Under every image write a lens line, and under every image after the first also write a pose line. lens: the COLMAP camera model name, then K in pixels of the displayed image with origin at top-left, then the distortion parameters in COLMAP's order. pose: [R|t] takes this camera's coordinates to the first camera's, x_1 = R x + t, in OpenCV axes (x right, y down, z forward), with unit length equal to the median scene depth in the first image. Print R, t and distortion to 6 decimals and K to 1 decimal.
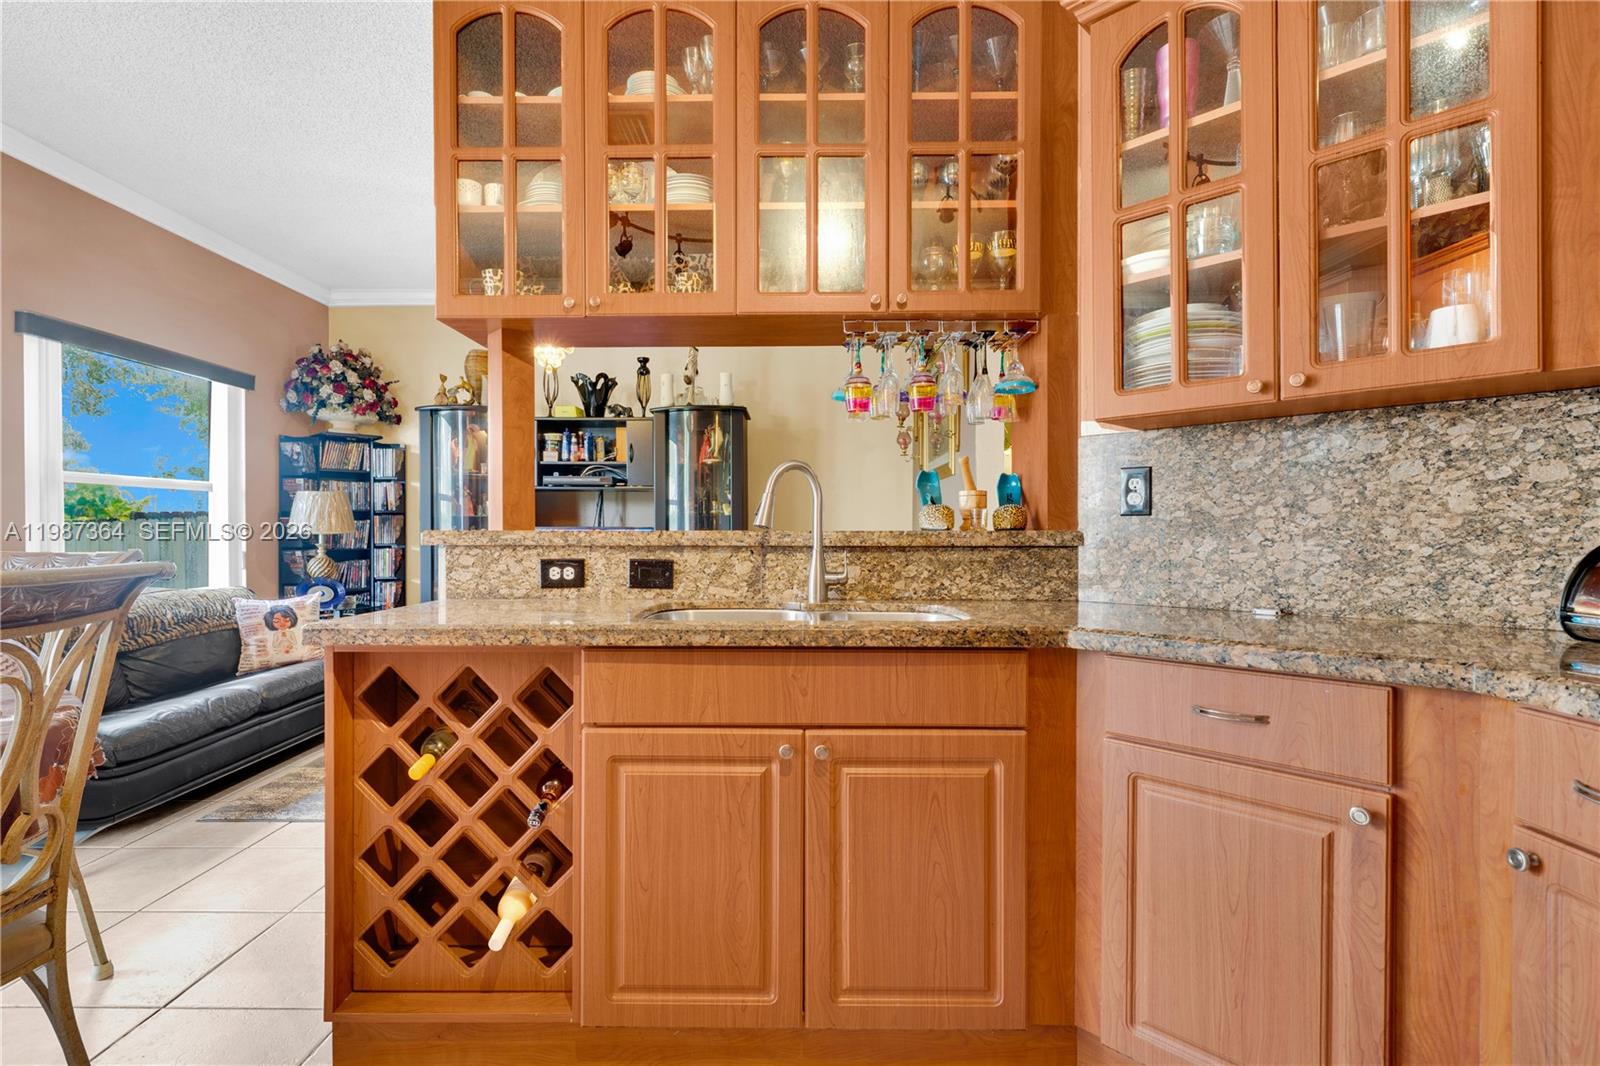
lens RADIAL K [[771.2, 0, 790.8], [0, 771.2, 539.8], [0, 0, 1]] dist [0.001825, -0.000389]
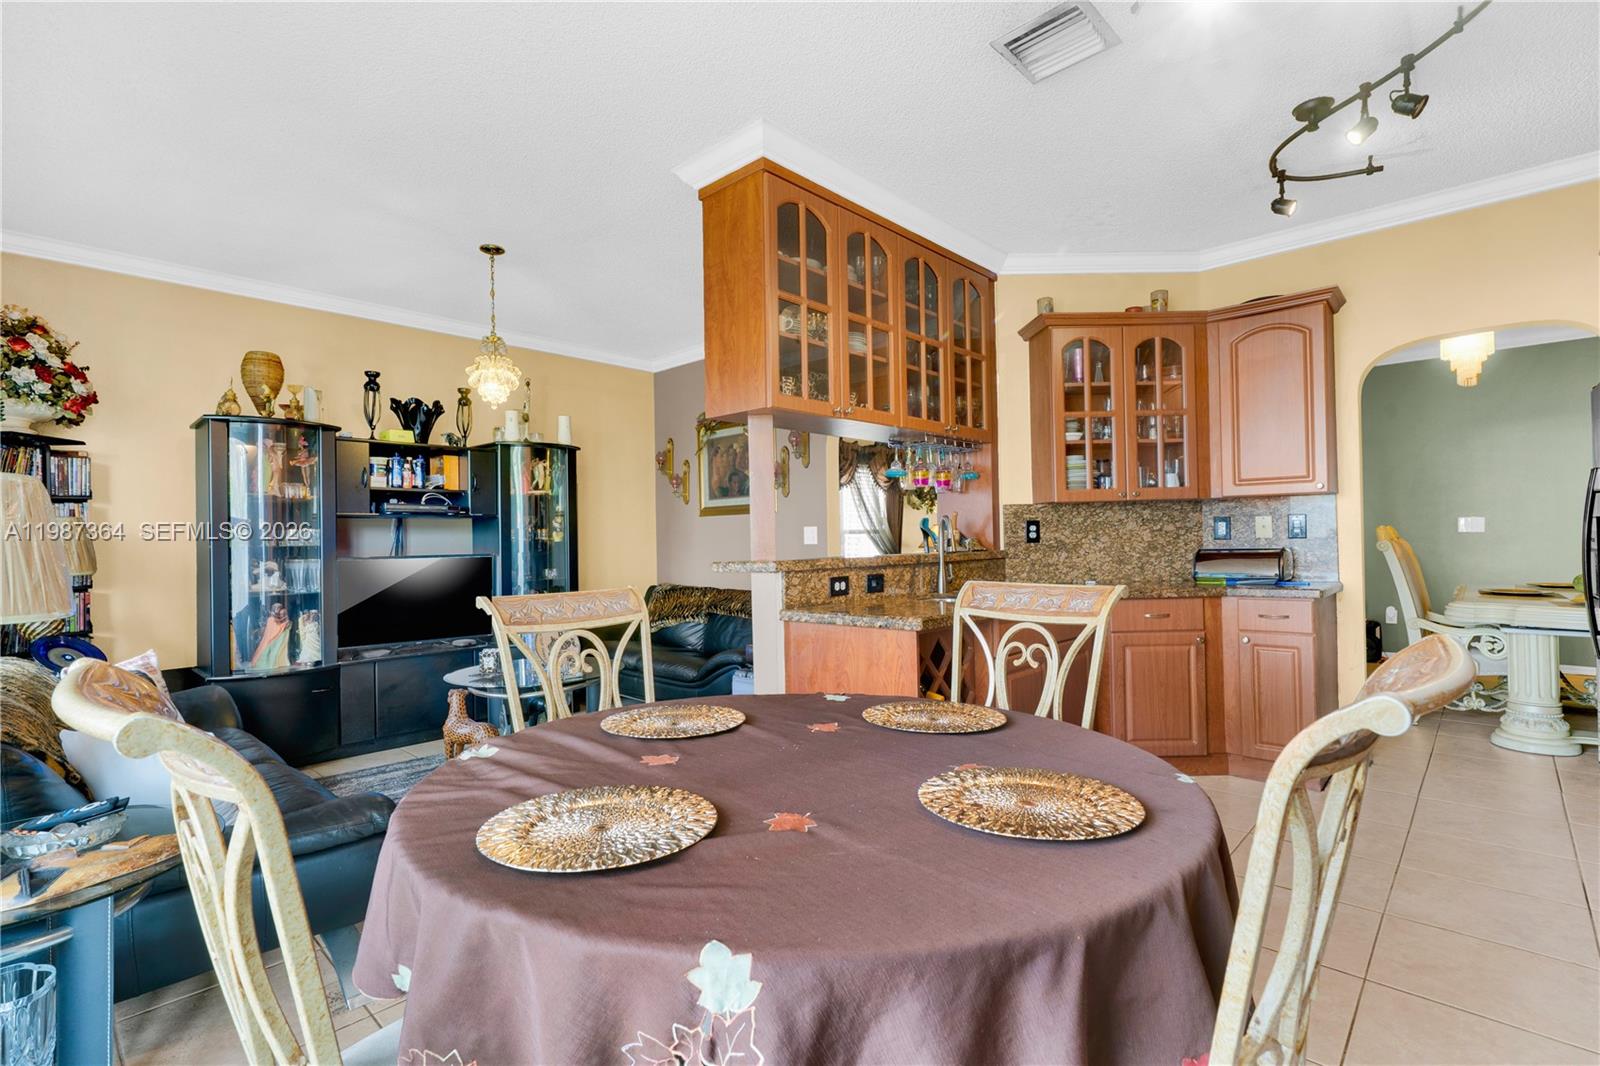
lens RADIAL K [[726.3, 0, 811.5], [0, 726.3, 537.0], [0, 0, 1]] dist [-0.003013, -0.000761]
pose [[0.686153, -0.011212, 0.727371, -0.706782], [0.026947, 0.999587, -0.010012, -0.021104], [-0.726958, 0.026471, 0.686171, 0.023082]]
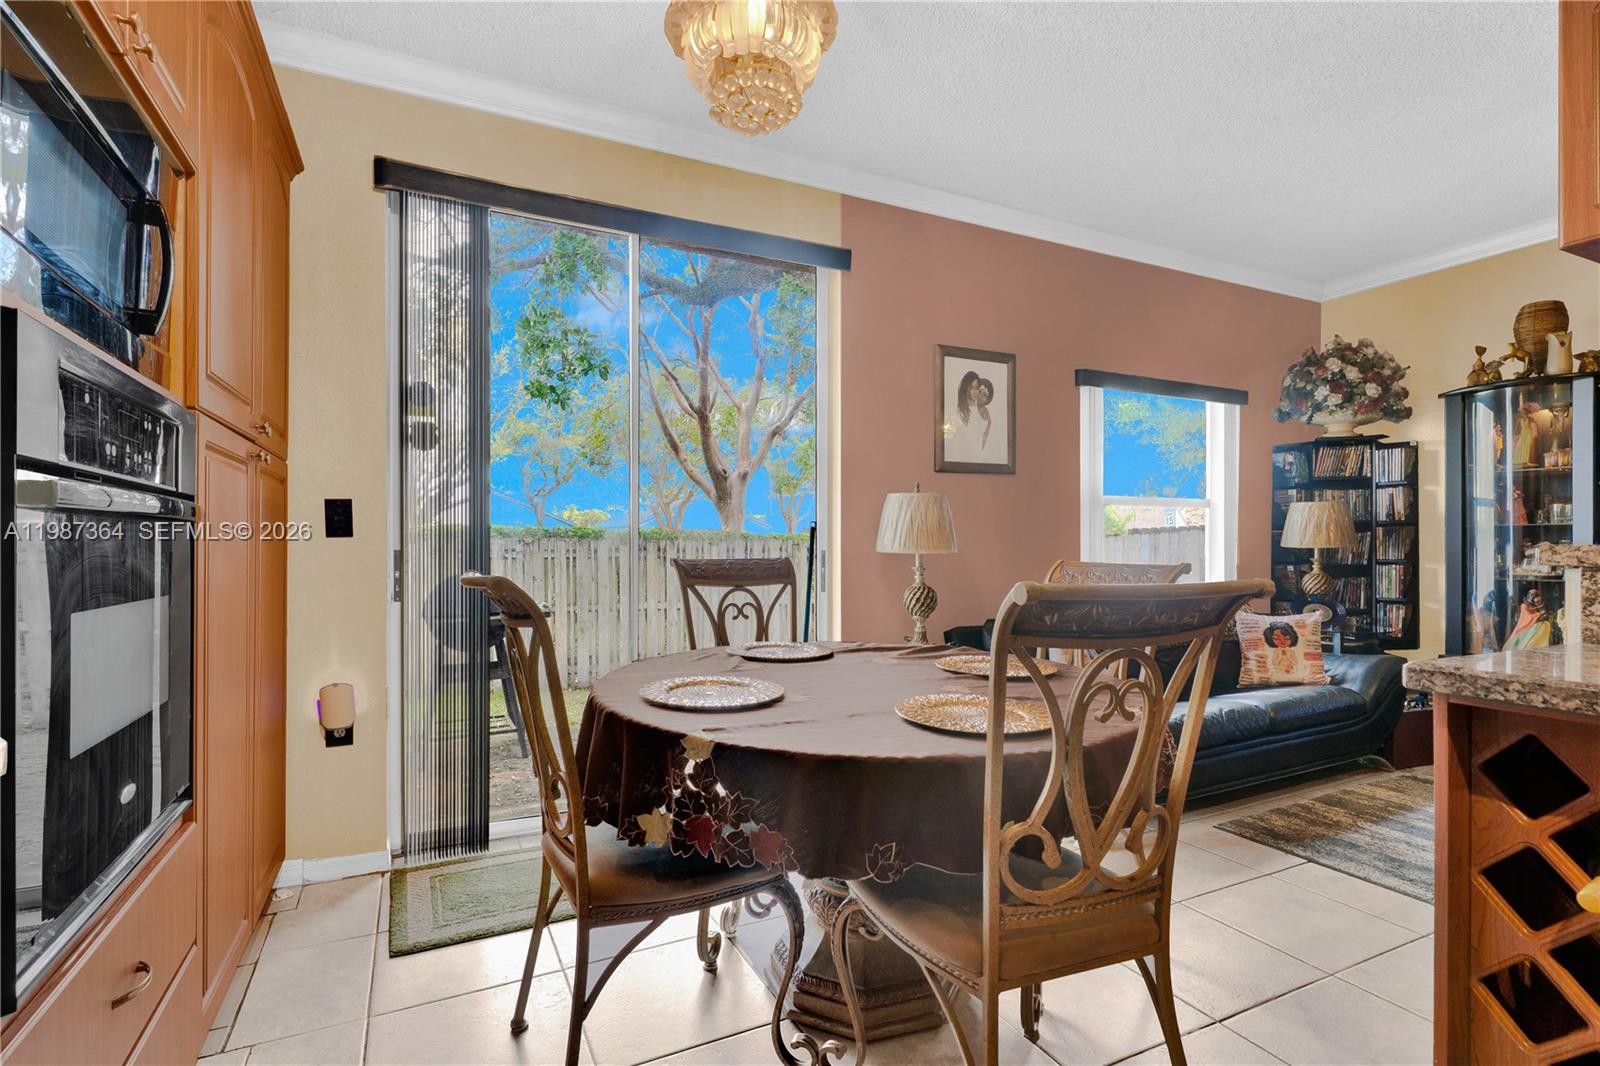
lens RADIAL K [[771.2, 0, 790.8], [0, 771.2, 539.8], [0, 0, 1]] dist [0.001825, -0.000389]
pose [[0.447555, -0.004907, -0.894243, -0.072316], [-0.010057, 0.999894, -0.010520, -0.001118], [0.894200, 0.013702, 0.447458, 0.022307]]
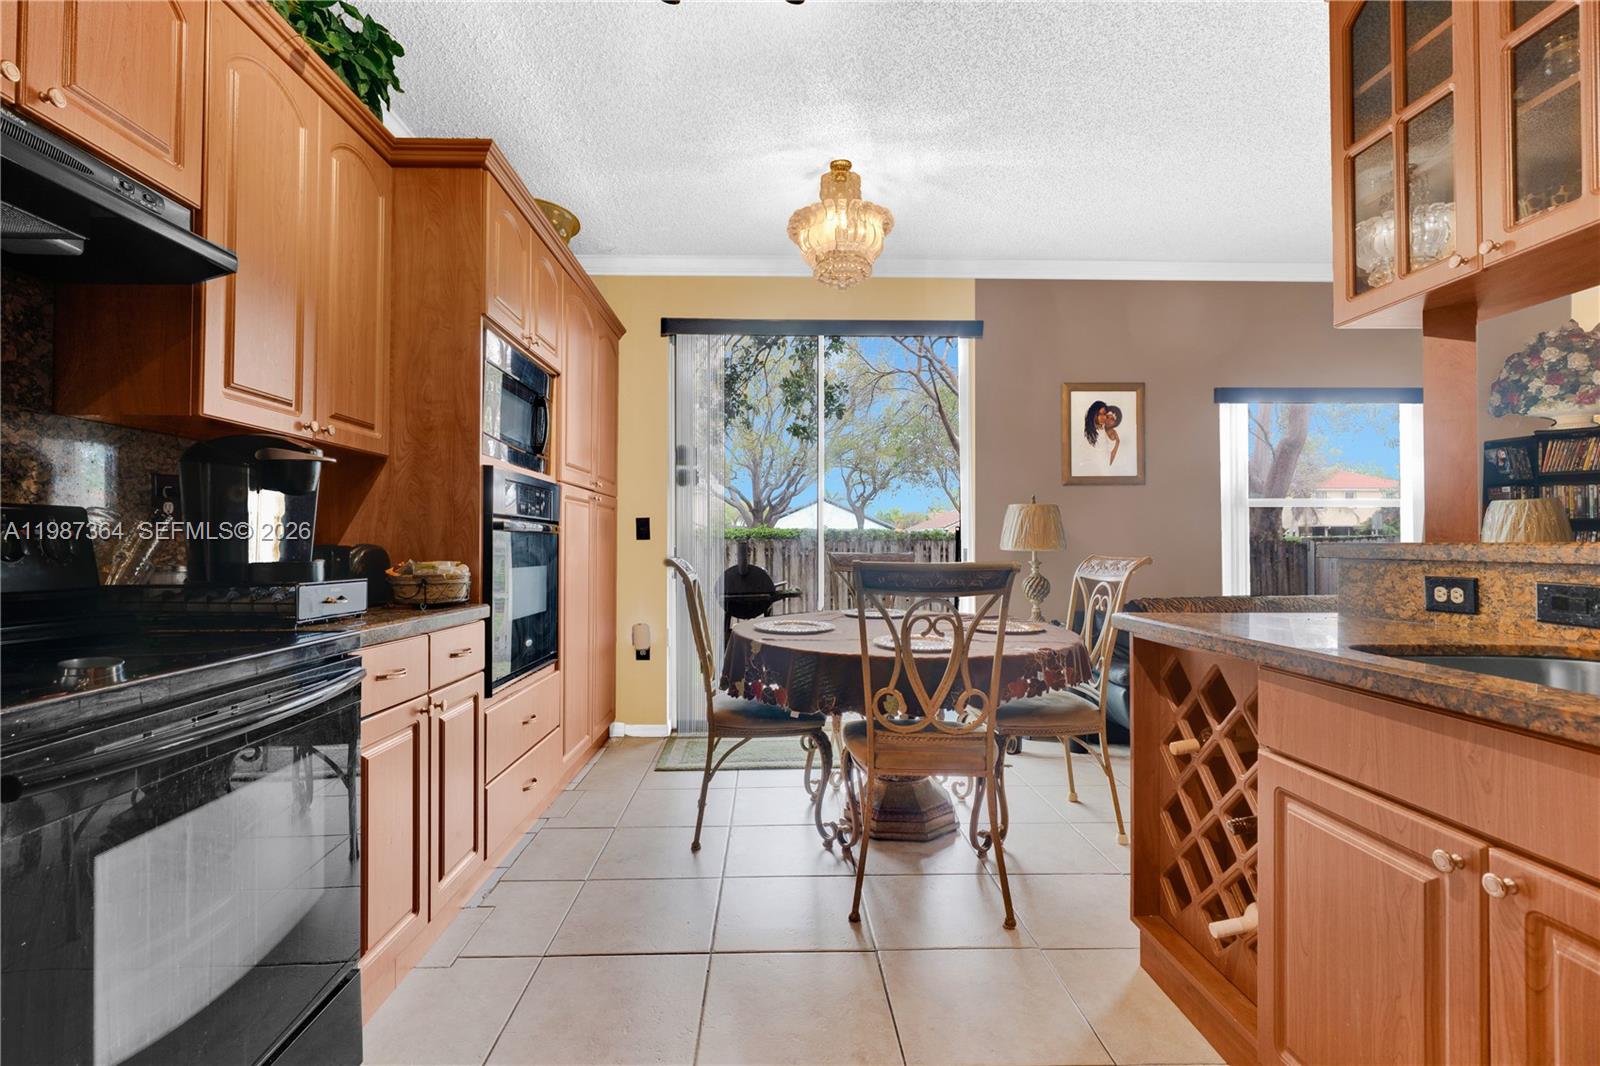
lens RADIAL K [[723.4, 0, 788.8], [0, 723.4, 531.1], [0, 0, 1]] dist [0.000417, 0.000223]
pose [[0.038789, -0.018932, -0.999068, 0.225466], [-0.010821, 0.999754, -0.019365, -0.000821], [0.999189, 0.011562, 0.038574, 0.138207]]
